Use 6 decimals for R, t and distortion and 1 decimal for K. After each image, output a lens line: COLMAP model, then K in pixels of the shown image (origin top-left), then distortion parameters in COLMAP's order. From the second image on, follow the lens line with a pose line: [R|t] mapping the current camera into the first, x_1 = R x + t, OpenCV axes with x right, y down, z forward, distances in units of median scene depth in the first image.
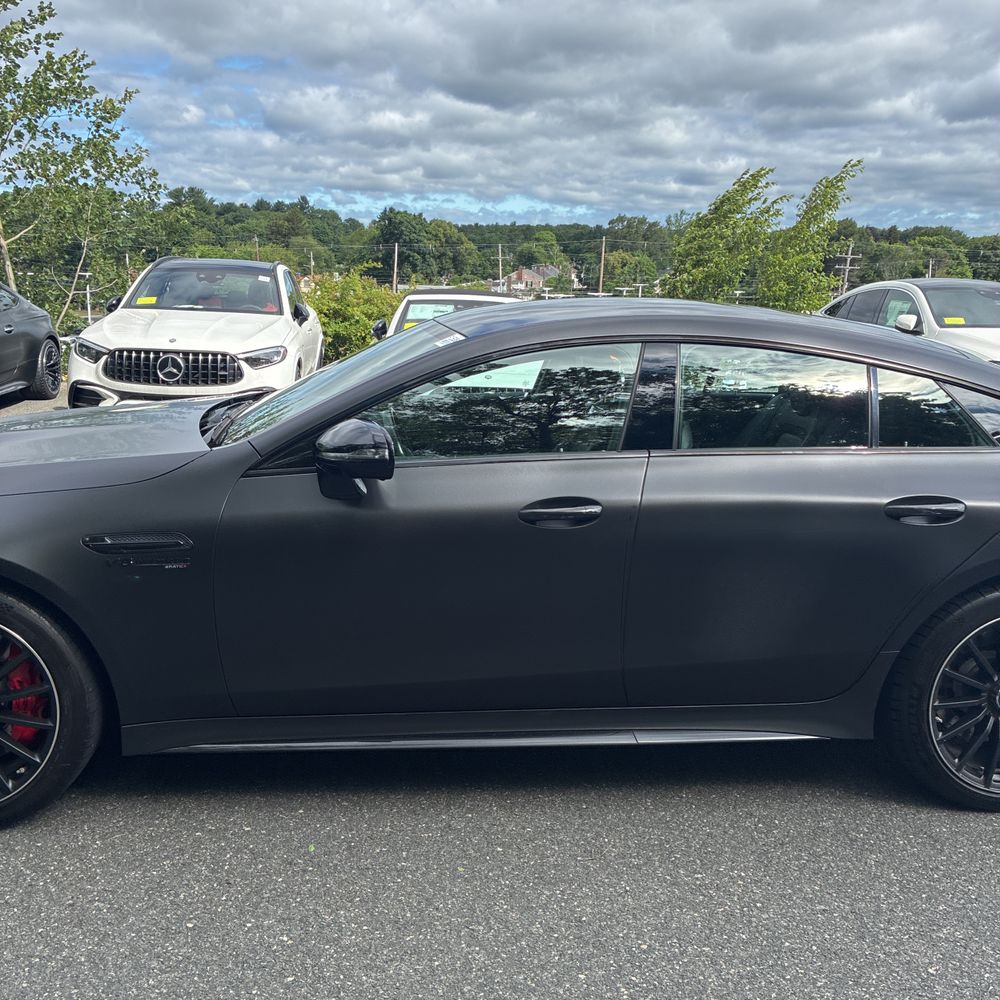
lens RADIAL K [[1063.5, 0, 522.7], [0, 1063.5, 556.1], [0, 0, 1]] dist [0.010556, 0.035103]
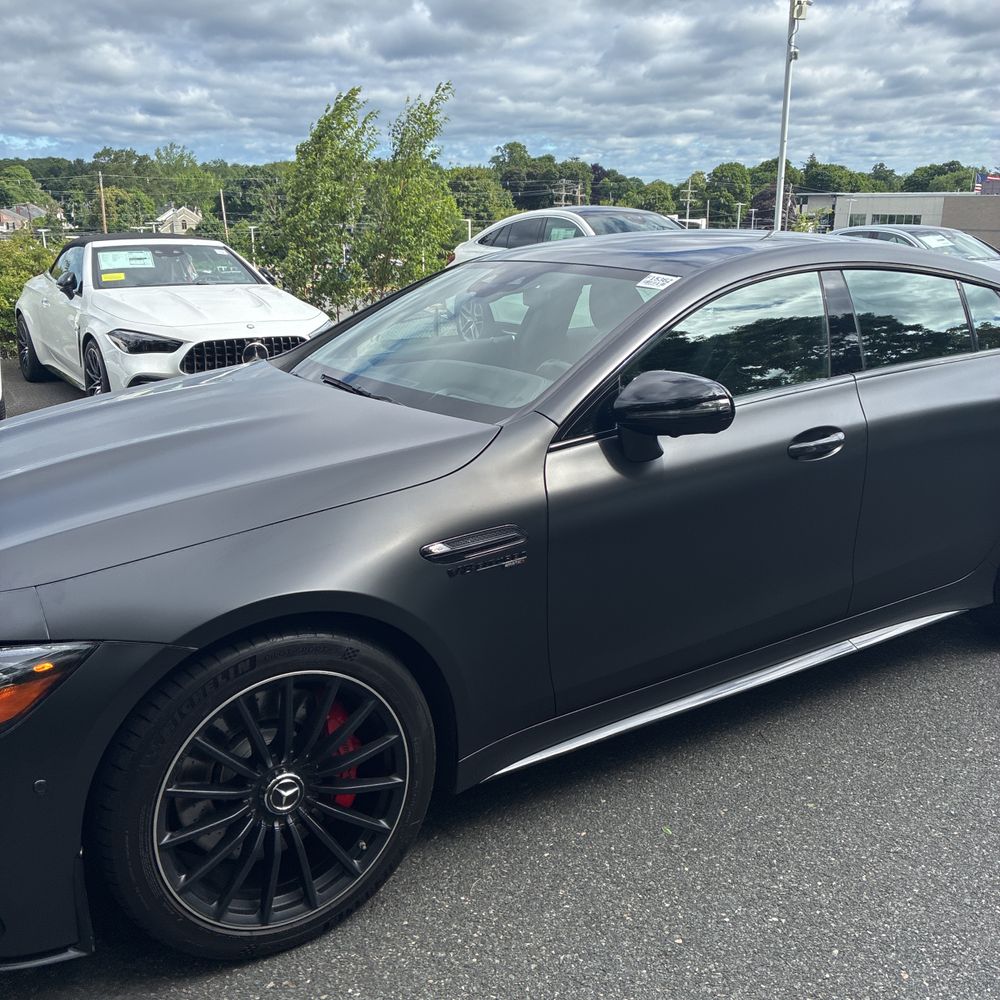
lens RADIAL K [[1044.5, 0, 423.7], [0, 1044.5, 551.2], [0, 0, 1]] dist [0.001448, 0.017522]
pose [[0.876396, -0.176178, 0.448208, -0.124830], [0.149733, 0.984239, 0.094099, -0.014782], [-0.457722, -0.015356, 0.888963, 0.045624]]
